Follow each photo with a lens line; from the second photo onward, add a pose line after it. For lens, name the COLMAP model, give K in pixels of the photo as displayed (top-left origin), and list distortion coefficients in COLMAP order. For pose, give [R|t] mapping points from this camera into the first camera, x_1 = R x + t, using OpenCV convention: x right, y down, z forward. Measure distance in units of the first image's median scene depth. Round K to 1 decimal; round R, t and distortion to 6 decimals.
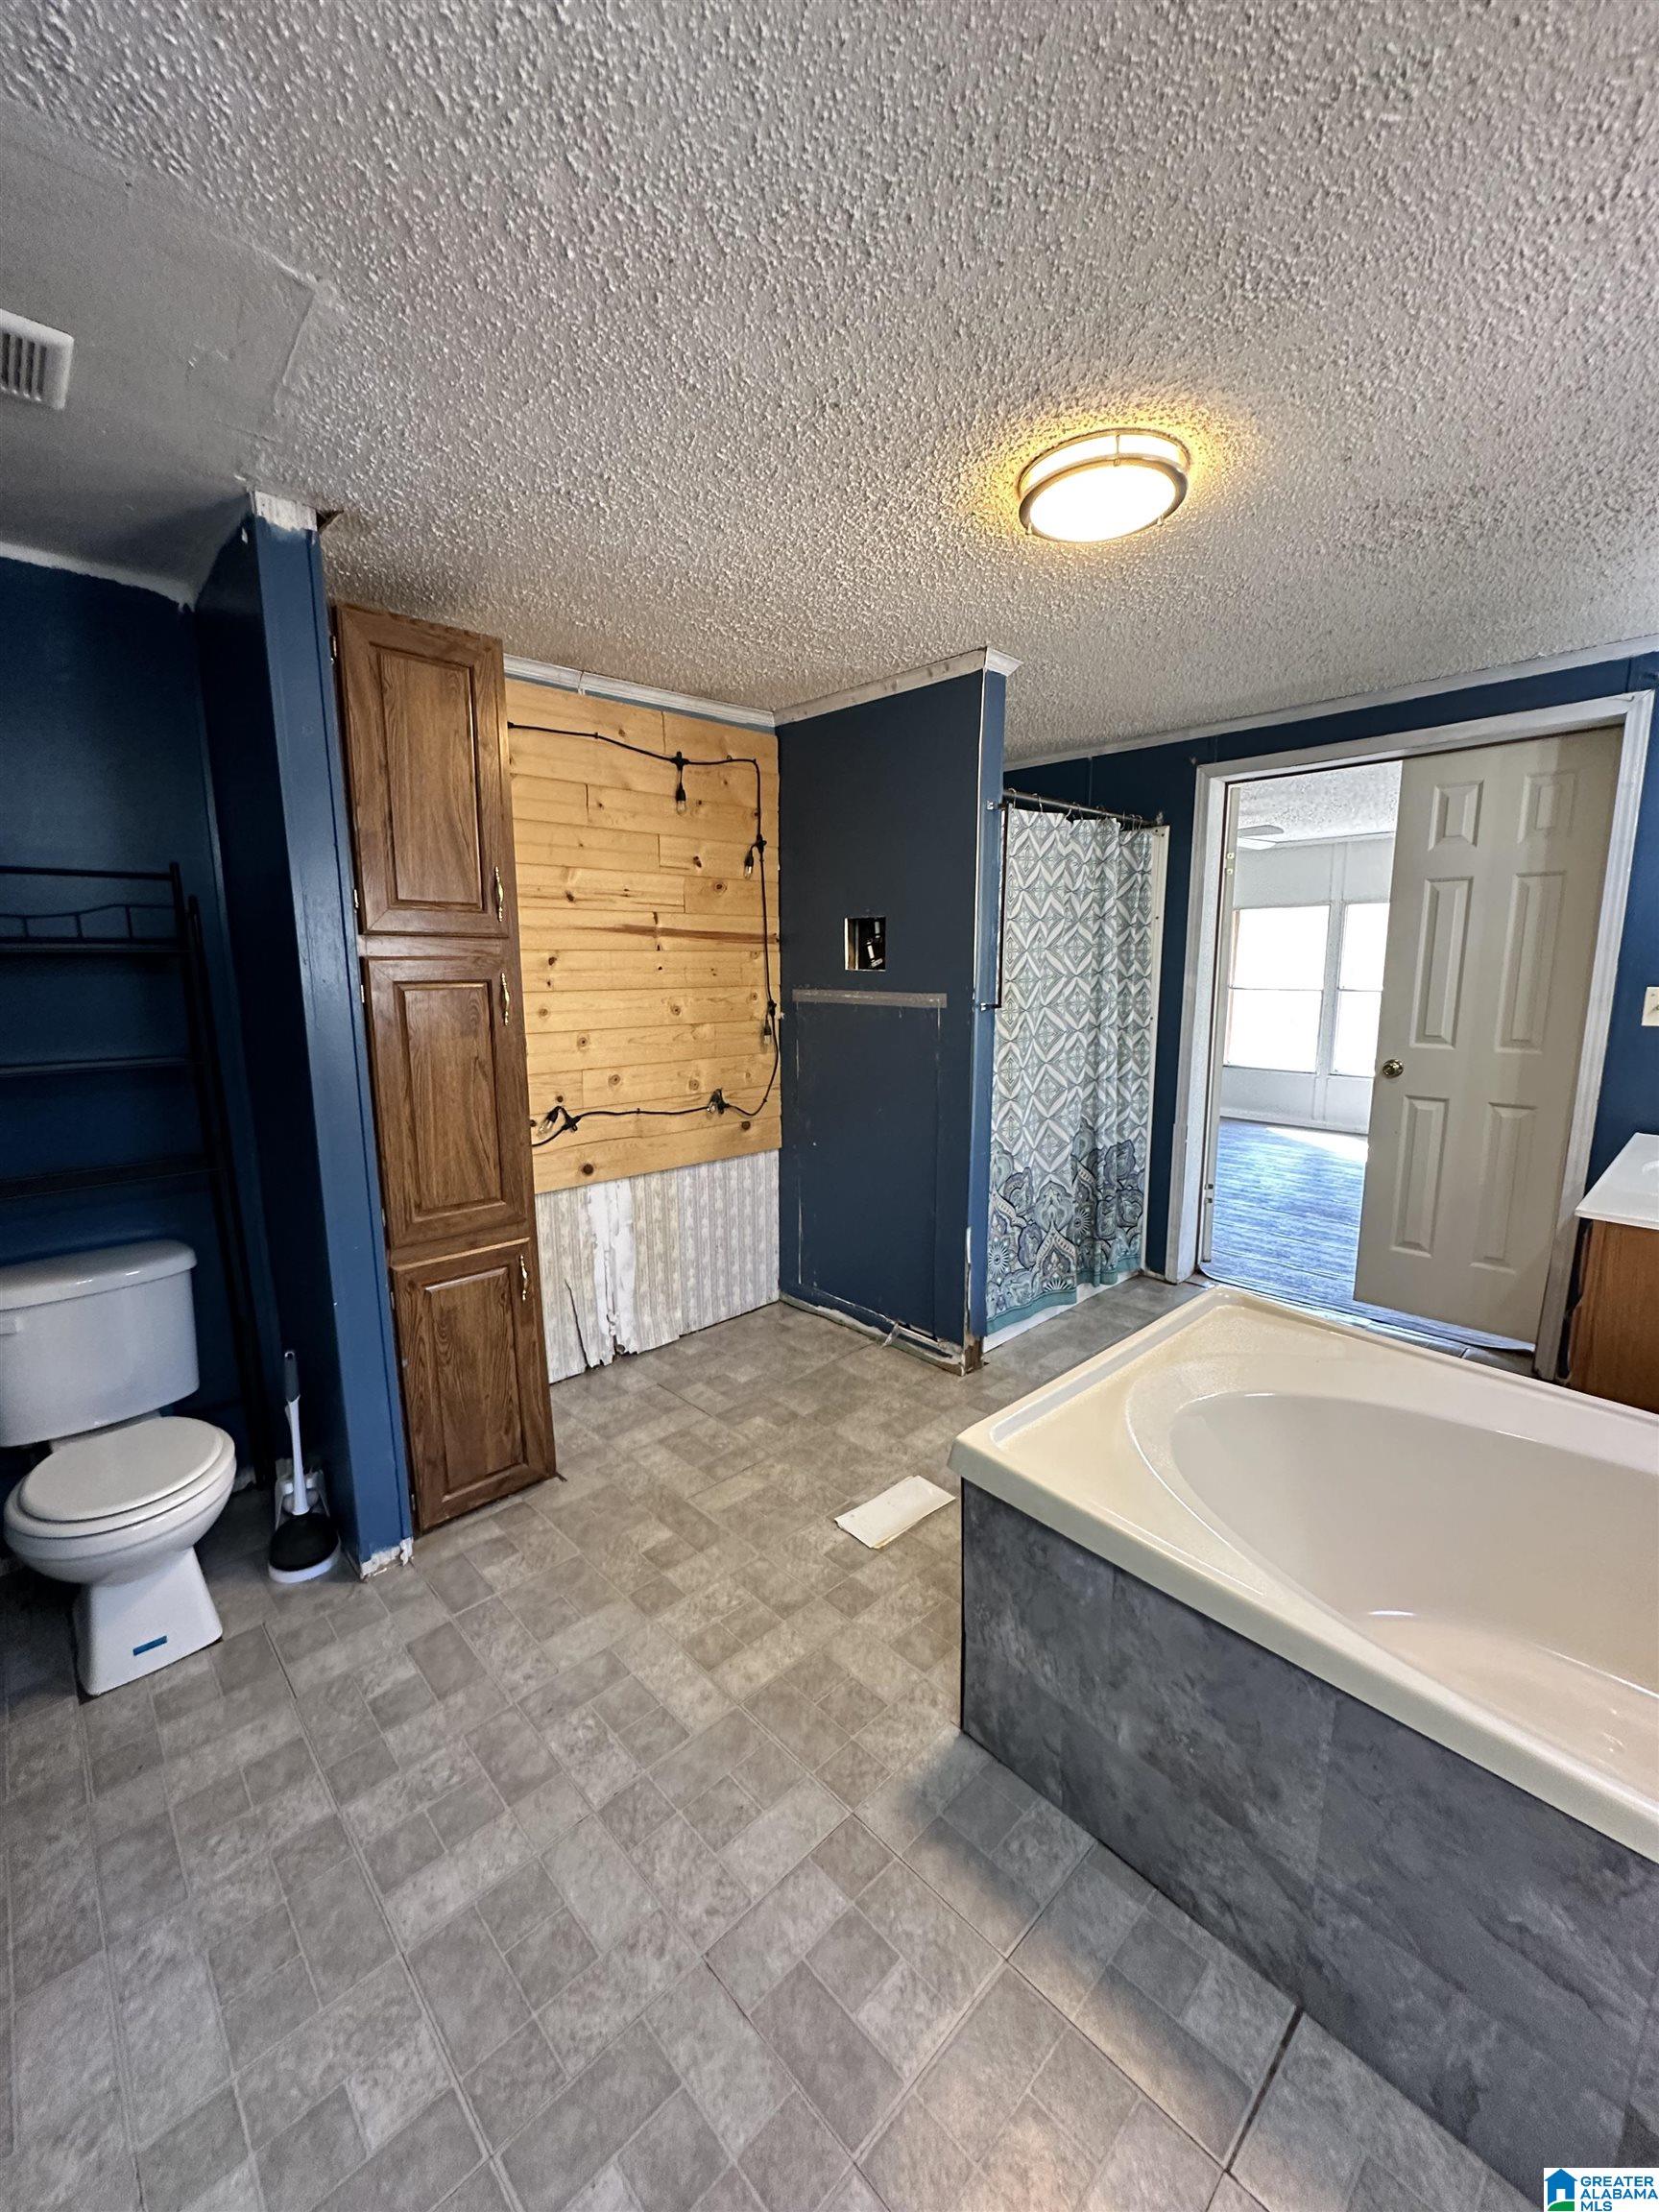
lens RADIAL K [[880.6, 0, 829.5], [0, 880.6, 1106.0], [0, 0, 1]] dist [-0.000763, 0.000010]
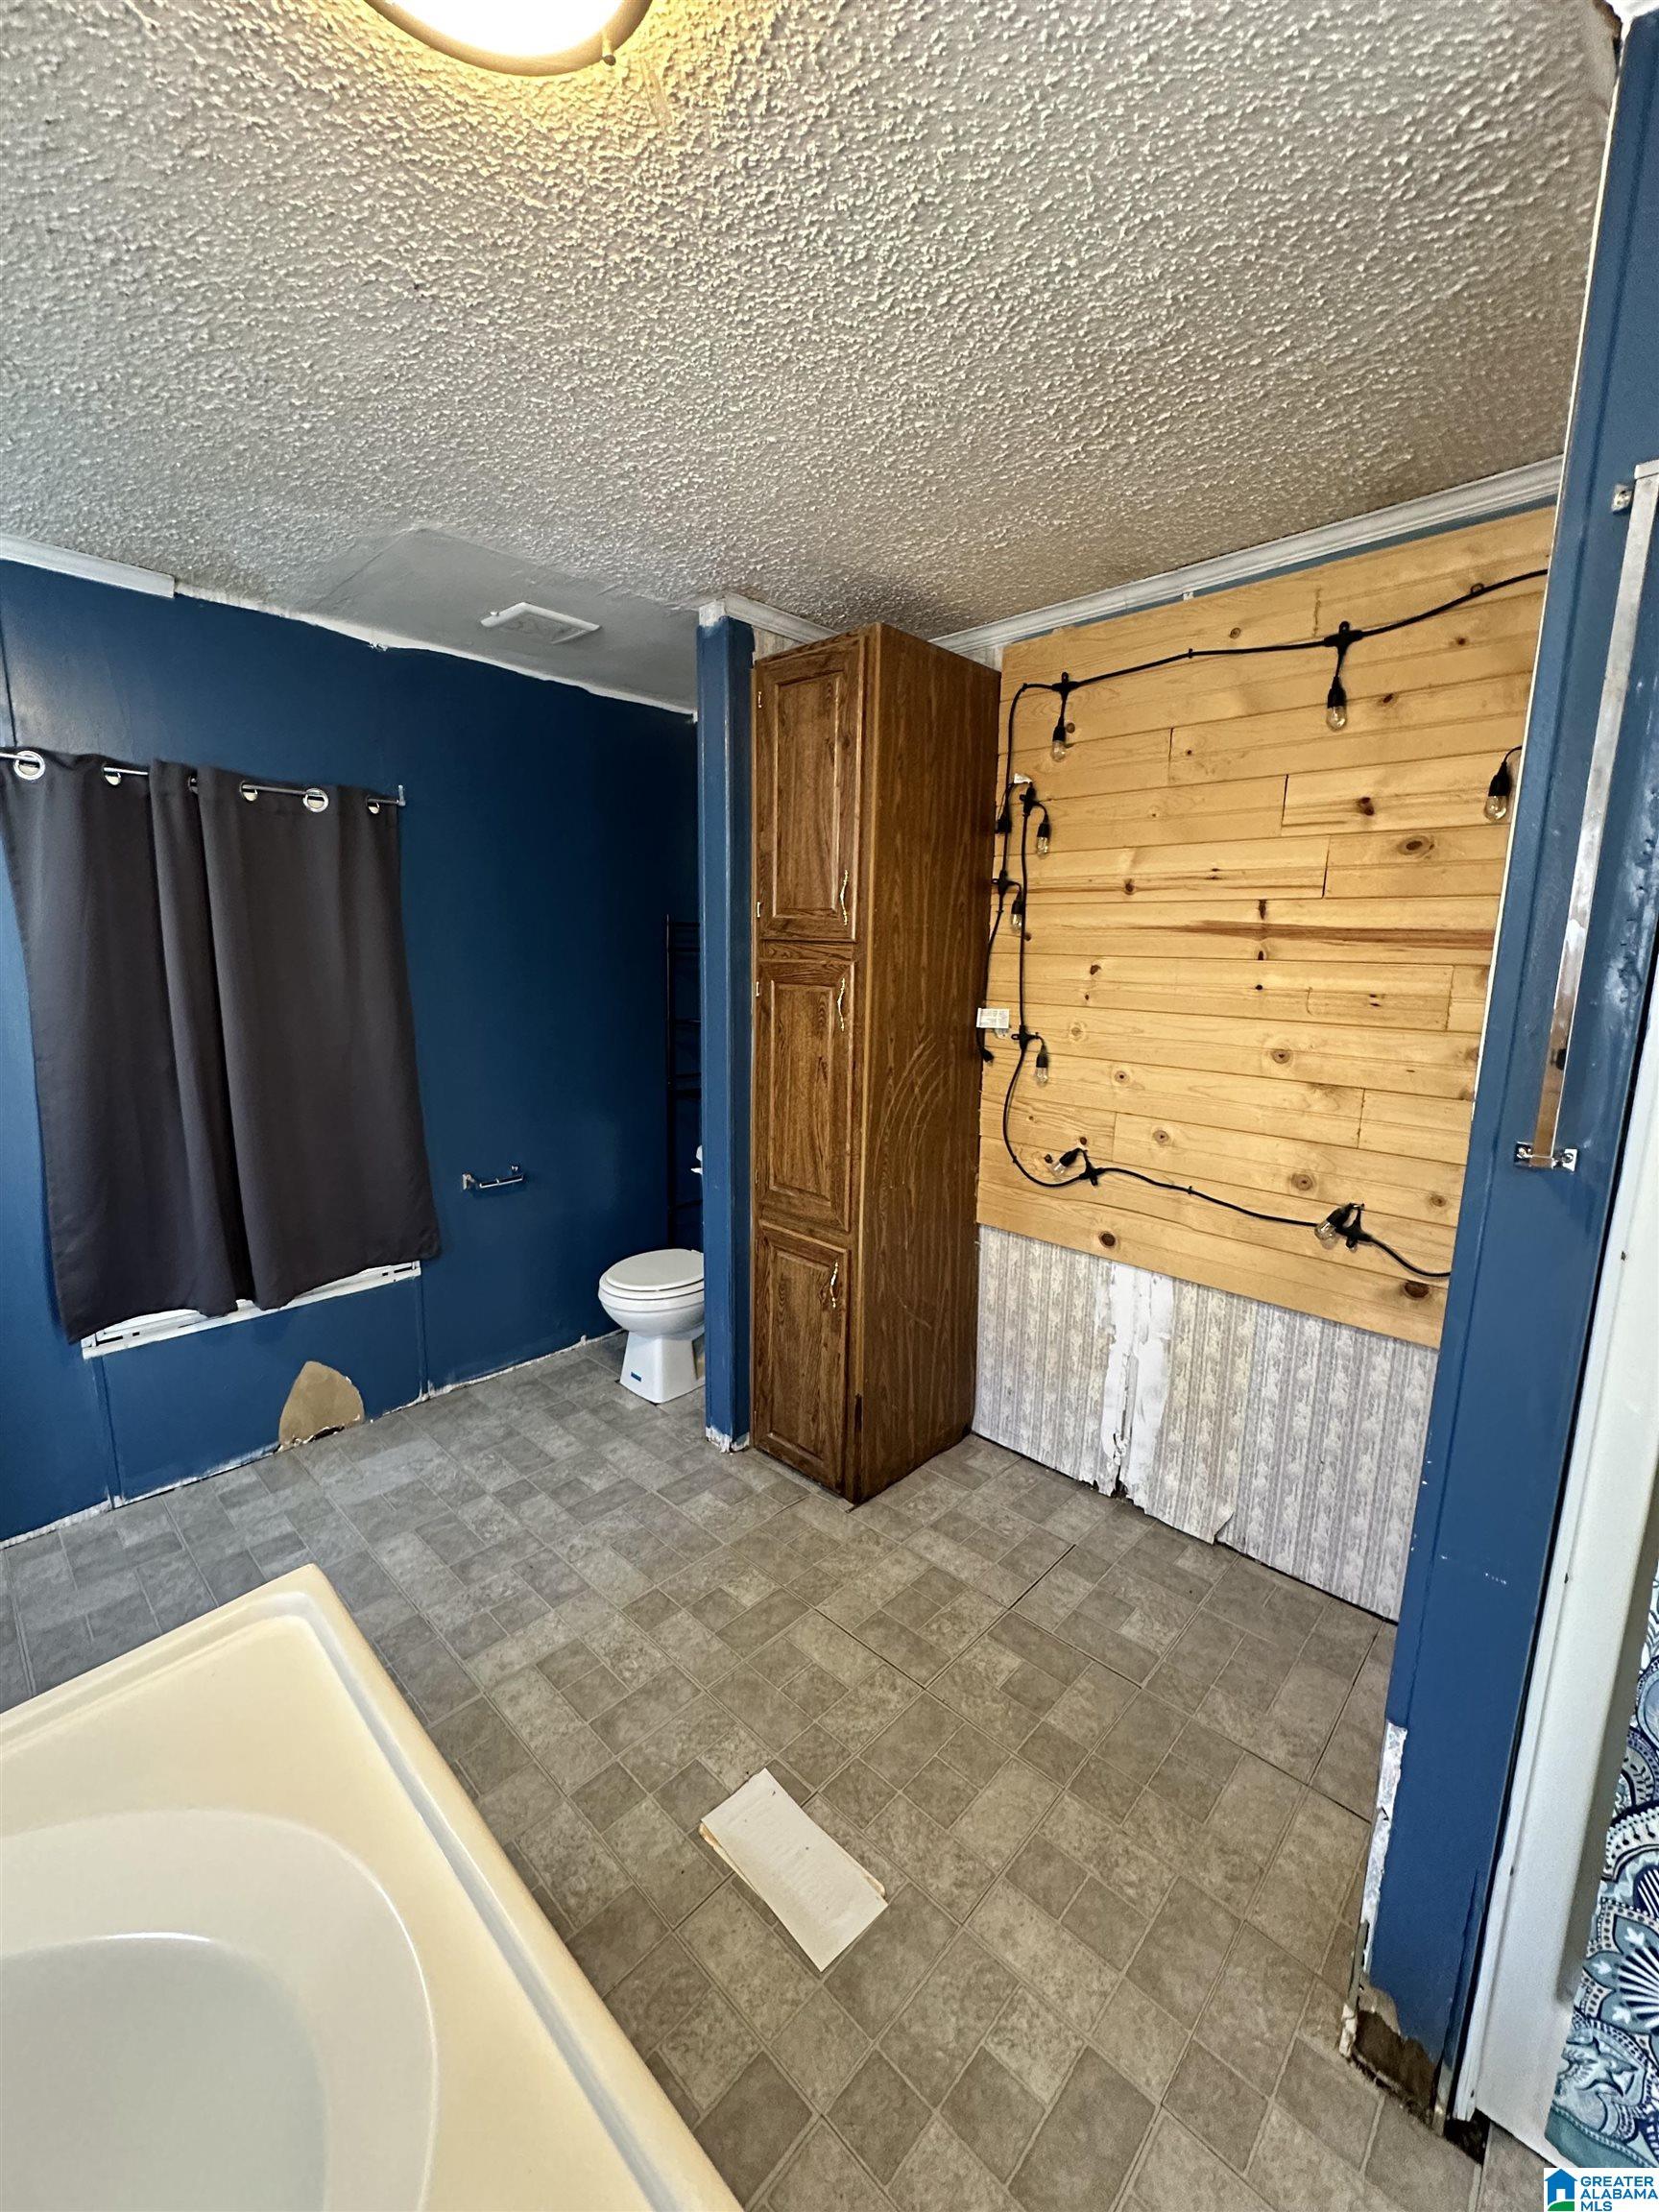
lens RADIAL K [[880.6, 0, 829.5], [0, 880.6, 1106.0], [0, 0, 1]] dist [-0.000763, 0.000010]
pose [[0.052223, 0.187652, -0.980846, 0.470418], [-0.180230, 0.967829, 0.175566, -0.139568], [0.982237, 0.167609, 0.084363, 0.705837]]
